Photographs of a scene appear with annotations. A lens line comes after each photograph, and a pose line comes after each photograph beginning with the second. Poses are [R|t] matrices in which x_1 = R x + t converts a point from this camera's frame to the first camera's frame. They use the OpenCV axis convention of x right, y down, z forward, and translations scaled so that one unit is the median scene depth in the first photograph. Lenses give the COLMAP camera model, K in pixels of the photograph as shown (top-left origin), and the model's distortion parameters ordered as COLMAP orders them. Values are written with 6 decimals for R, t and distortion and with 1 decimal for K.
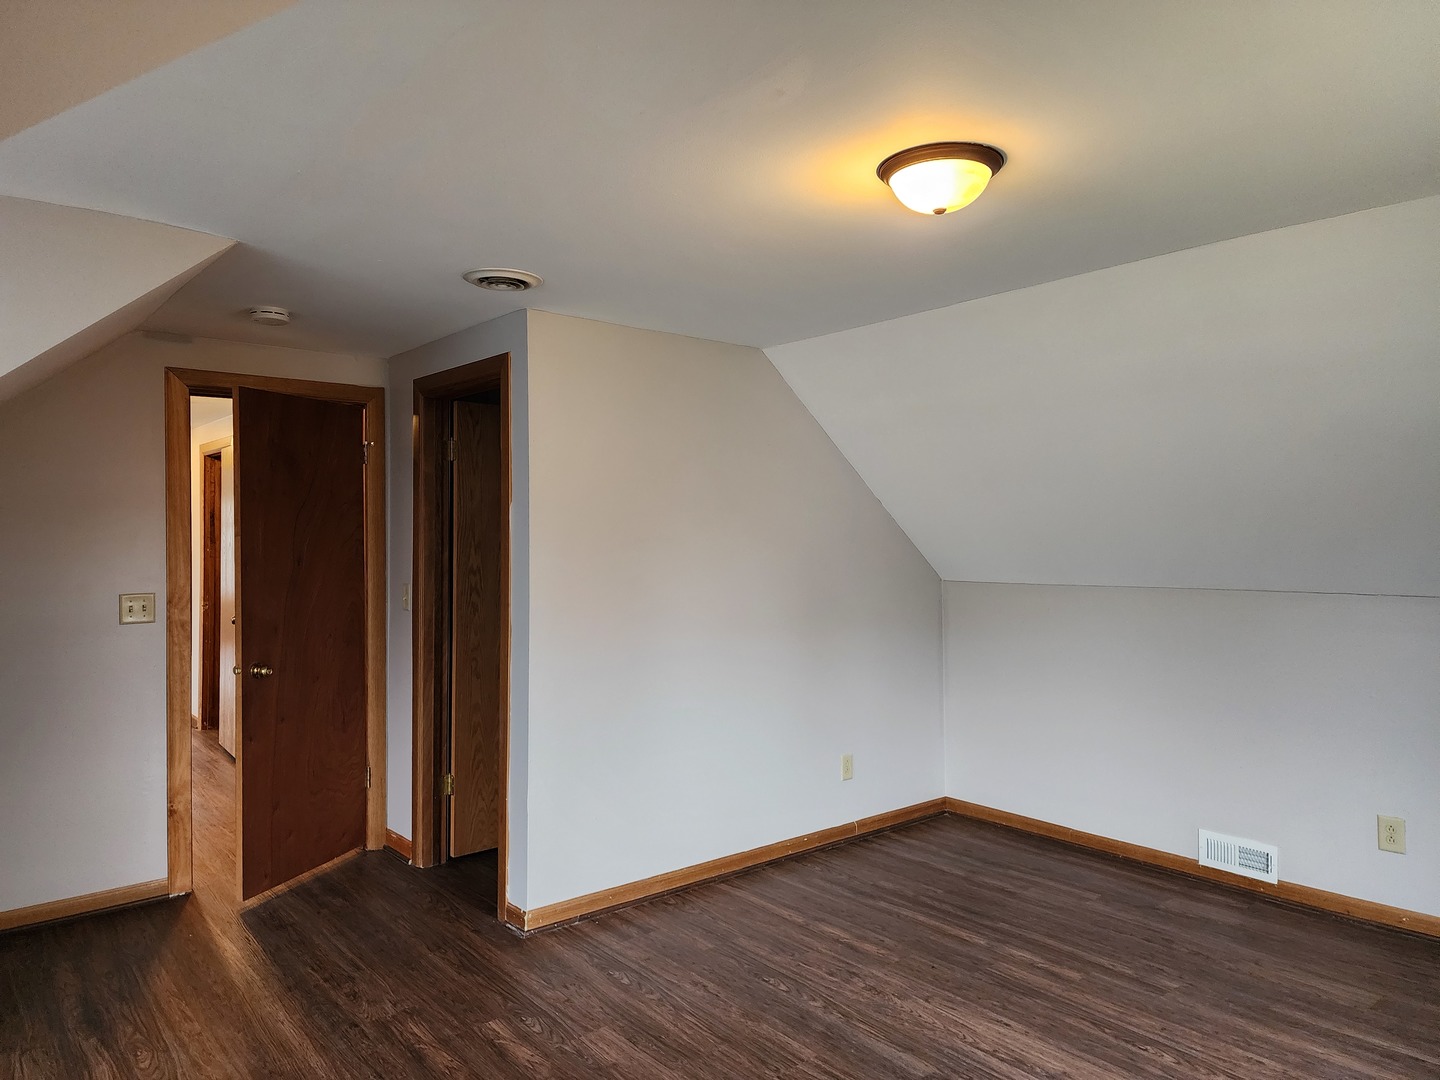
lens RADIAL K [[956.6, 0, 714.2], [0, 956.6, 525.1], [0, 0, 1]] dist [0.100466, -0.083061]
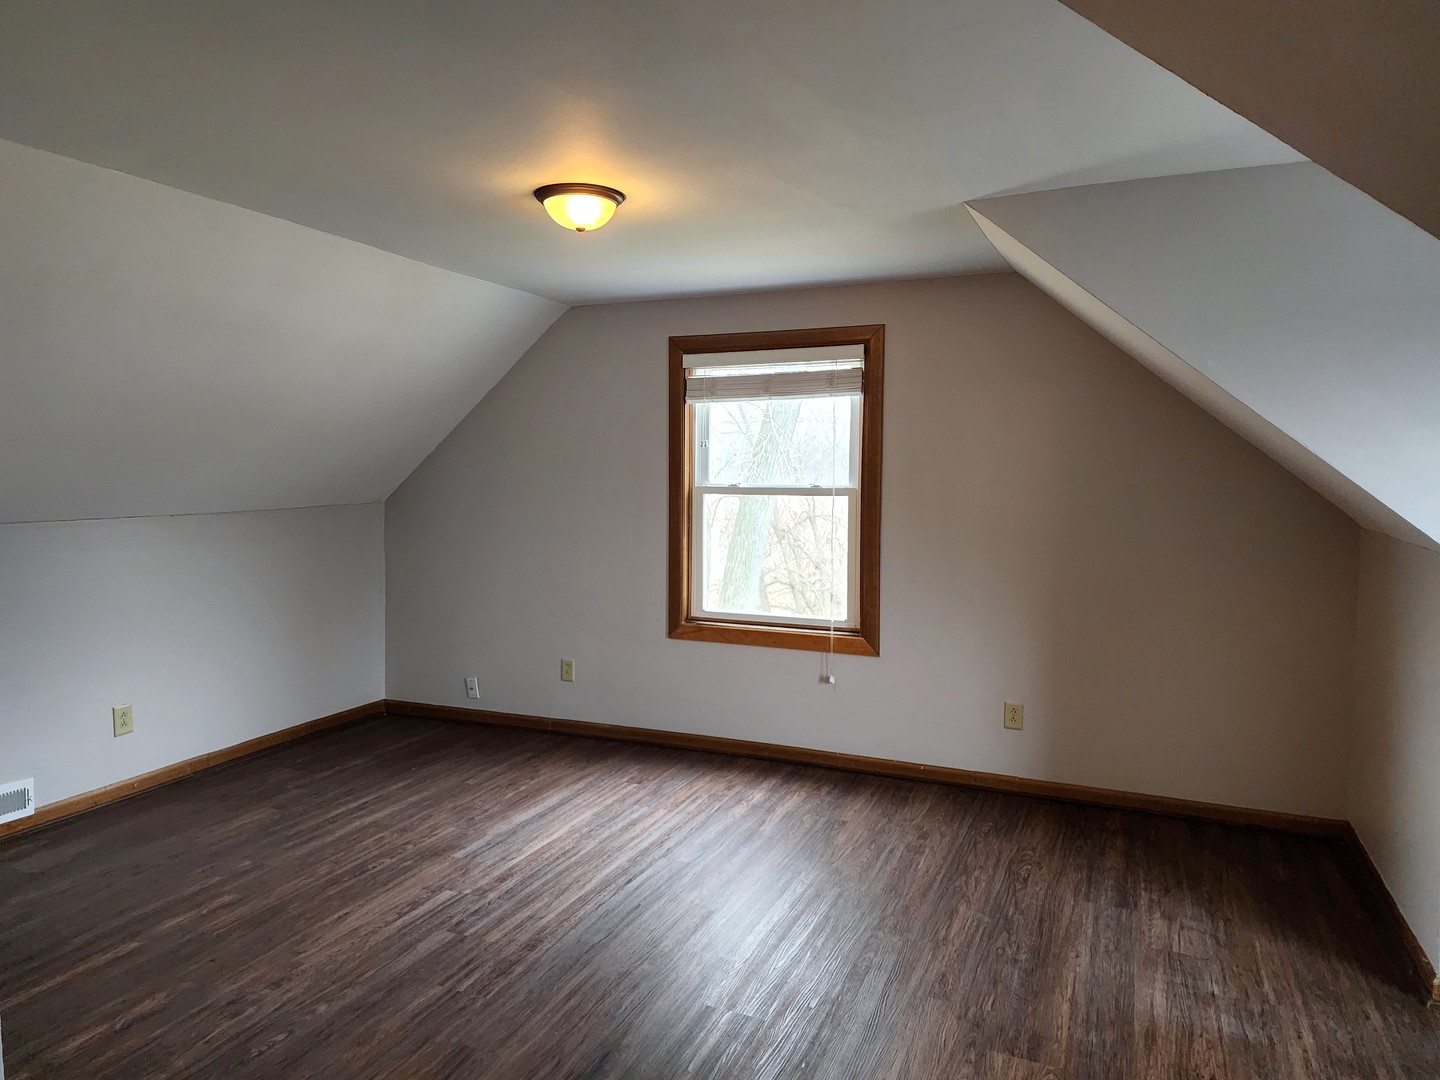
lens RADIAL K [[956.6, 0, 714.2], [0, 956.6, 525.1], [0, 0, 1]] dist [0.100466, -0.083061]
pose [[-0.441141, -0.051907, 0.895935, -0.774251], [-0.012115, 0.998579, 0.051889, 0.012724], [-0.897356, 0.012036, -0.441143, 1.021257]]
